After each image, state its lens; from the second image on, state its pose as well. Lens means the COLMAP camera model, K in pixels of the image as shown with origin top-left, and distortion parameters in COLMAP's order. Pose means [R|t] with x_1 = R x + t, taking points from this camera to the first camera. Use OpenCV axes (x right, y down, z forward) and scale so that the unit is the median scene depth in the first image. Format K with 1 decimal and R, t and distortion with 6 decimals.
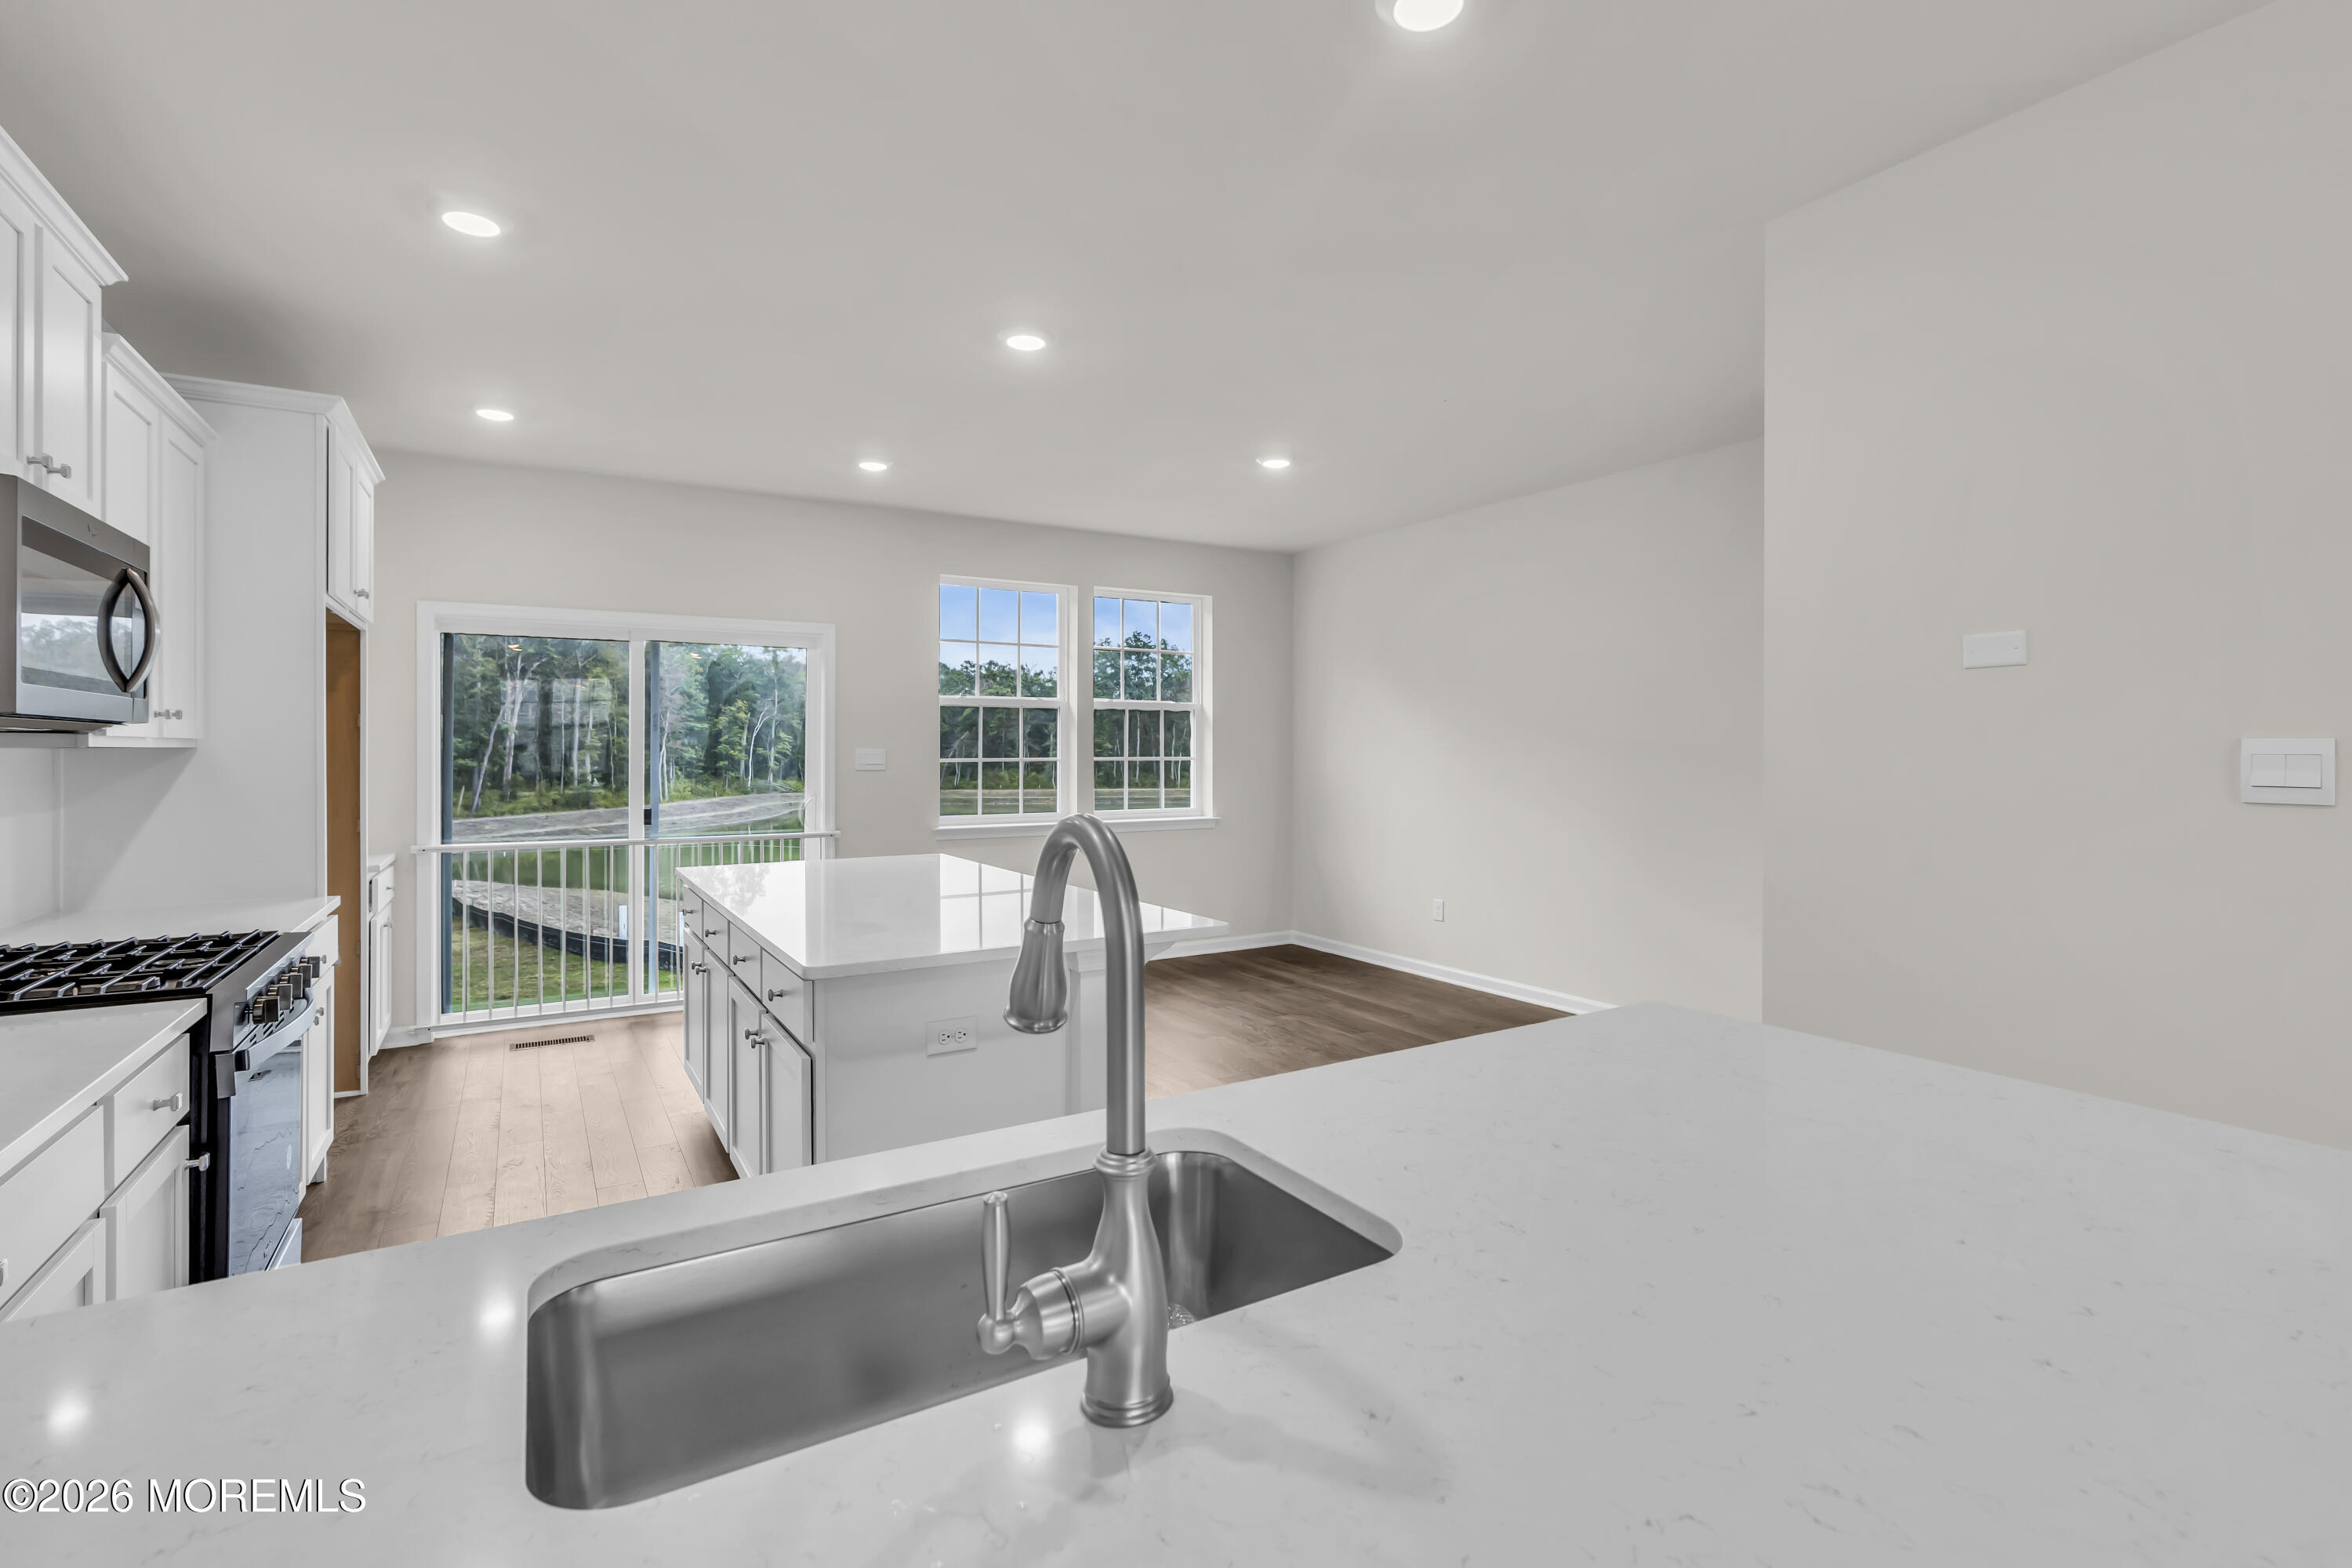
lens RADIAL K [[1083.2, 0, 1190.4], [0, 1083.2, 748.6], [0, 0, 1]] dist [-0.003778, 0.000049]
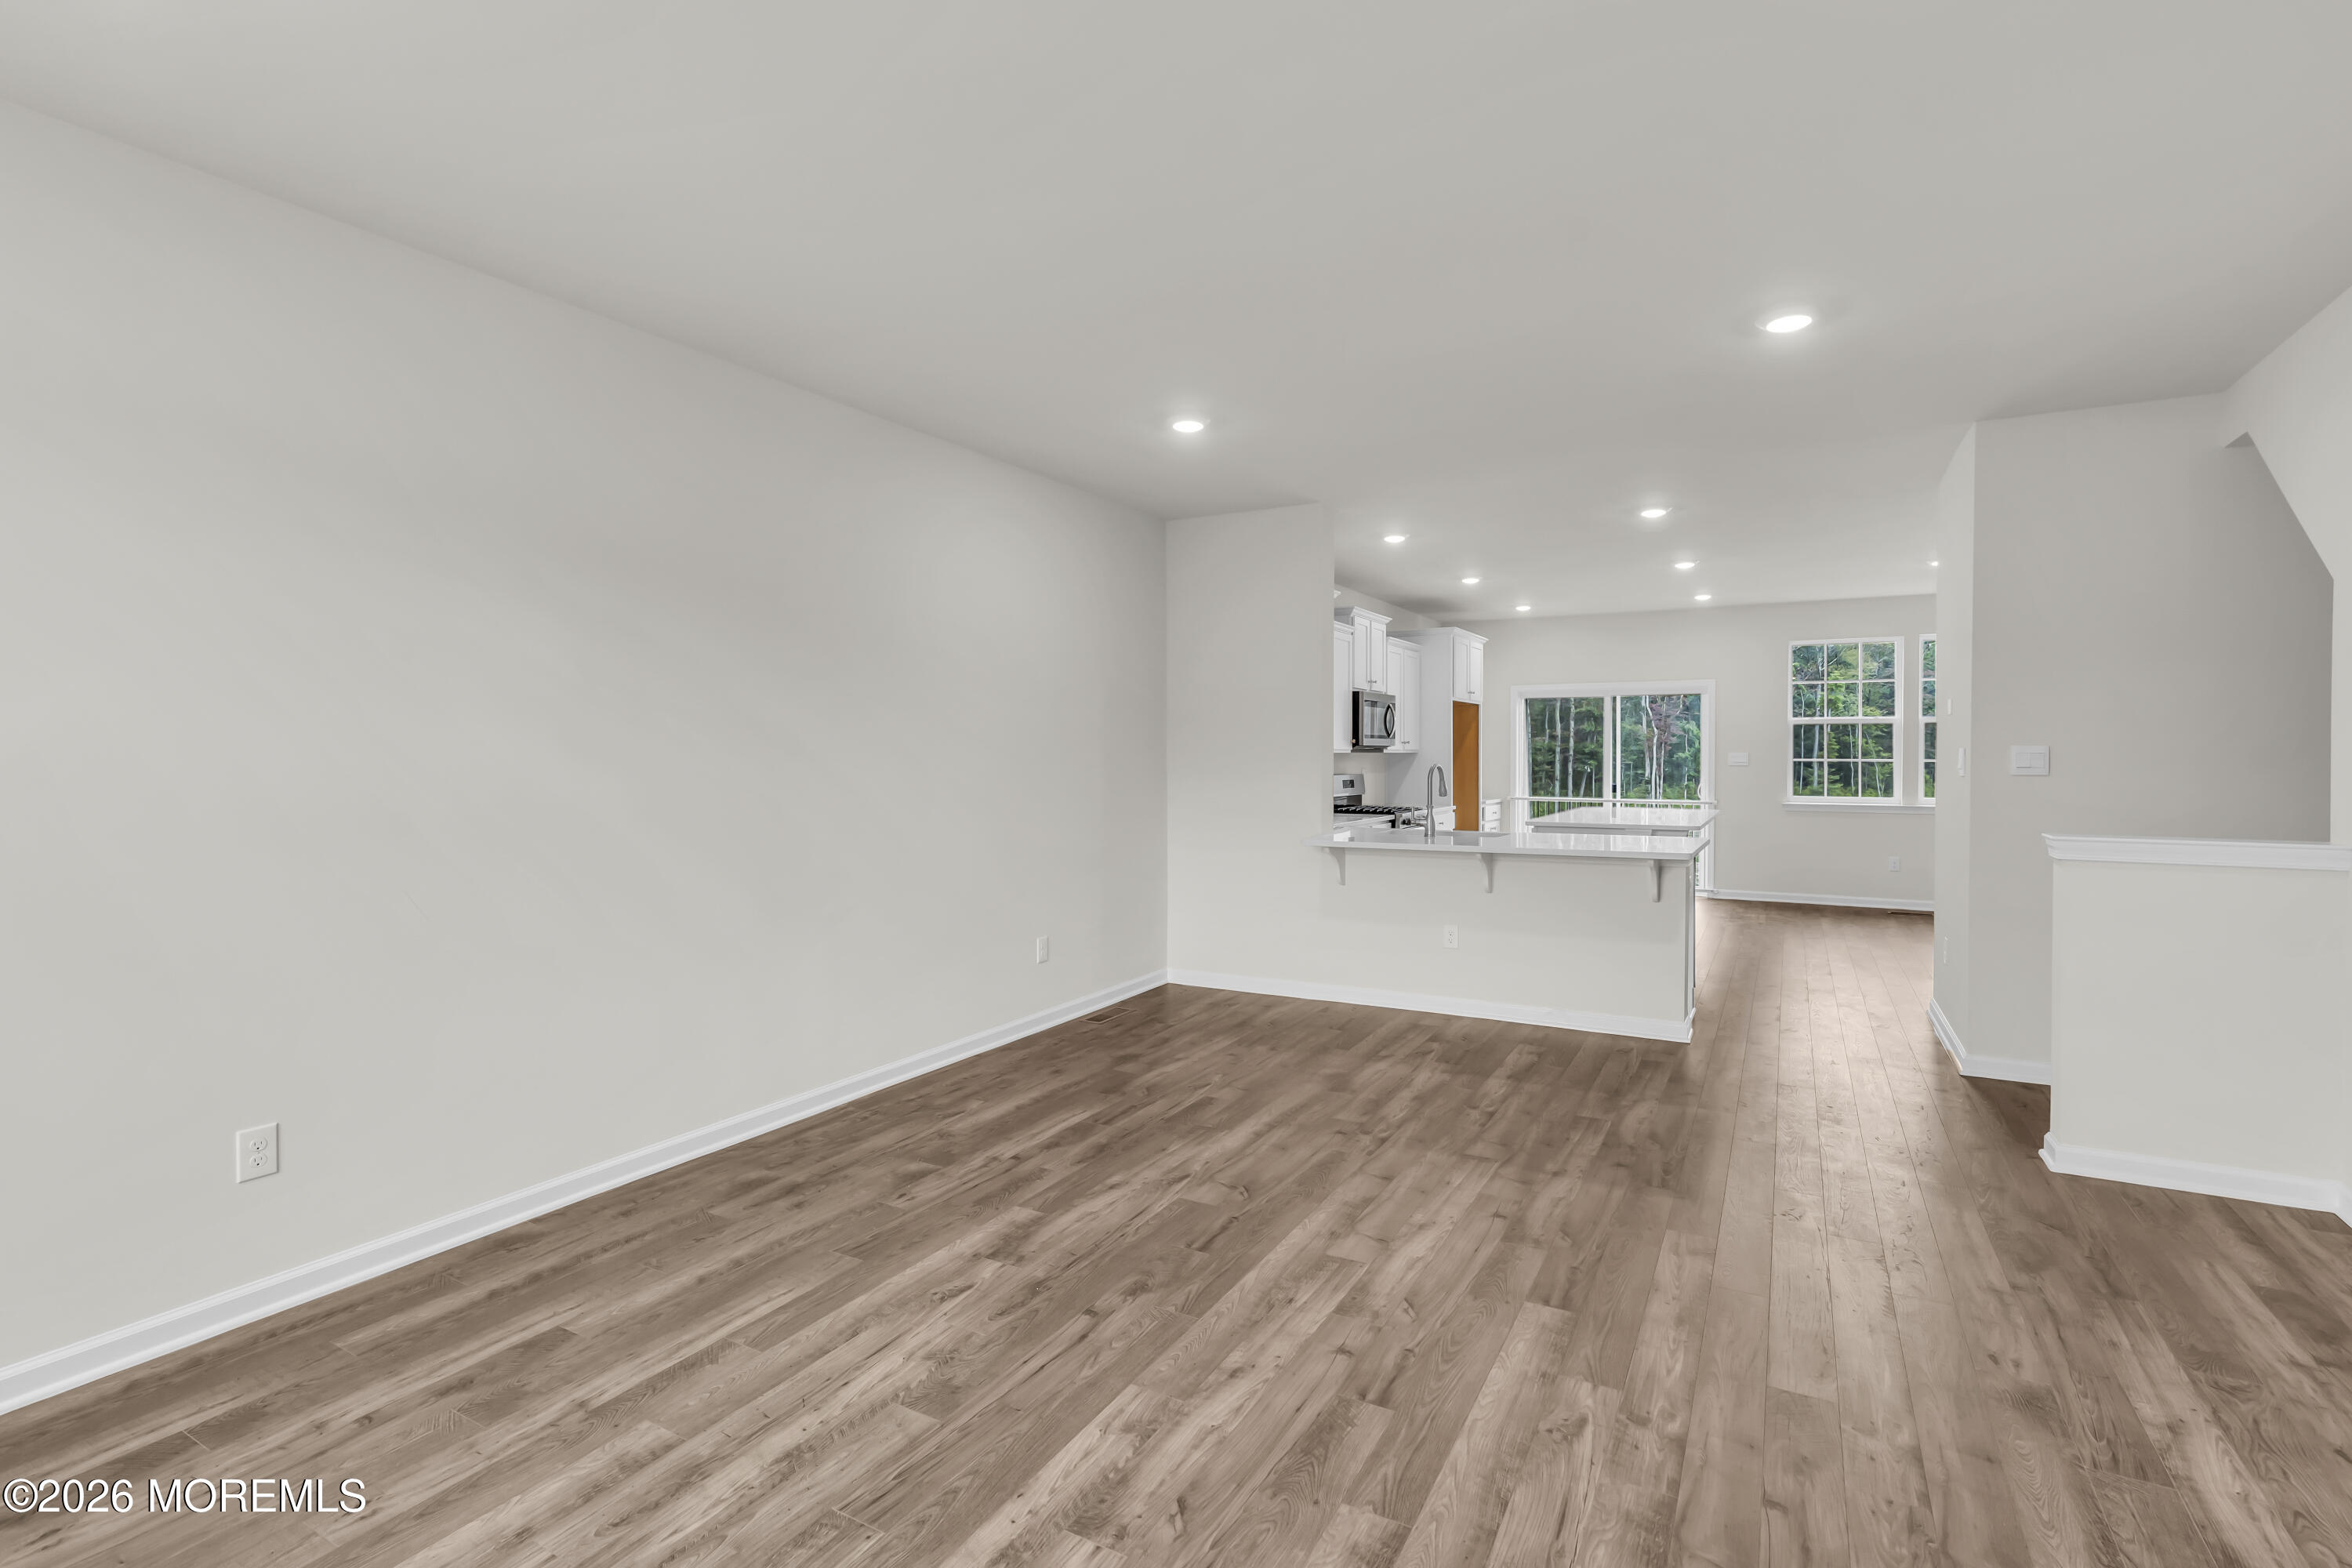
lens RADIAL K [[1083.2, 0, 1190.4], [0, 1083.2, 748.6], [0, 0, 1]] dist [-0.003778, 0.000049]
pose [[0.488549, -0.002317, -0.872534, 1.057689], [-0.000207, 0.999996, -0.002771, -0.002344], [0.872537, 0.001535, 0.488546, -0.775664]]
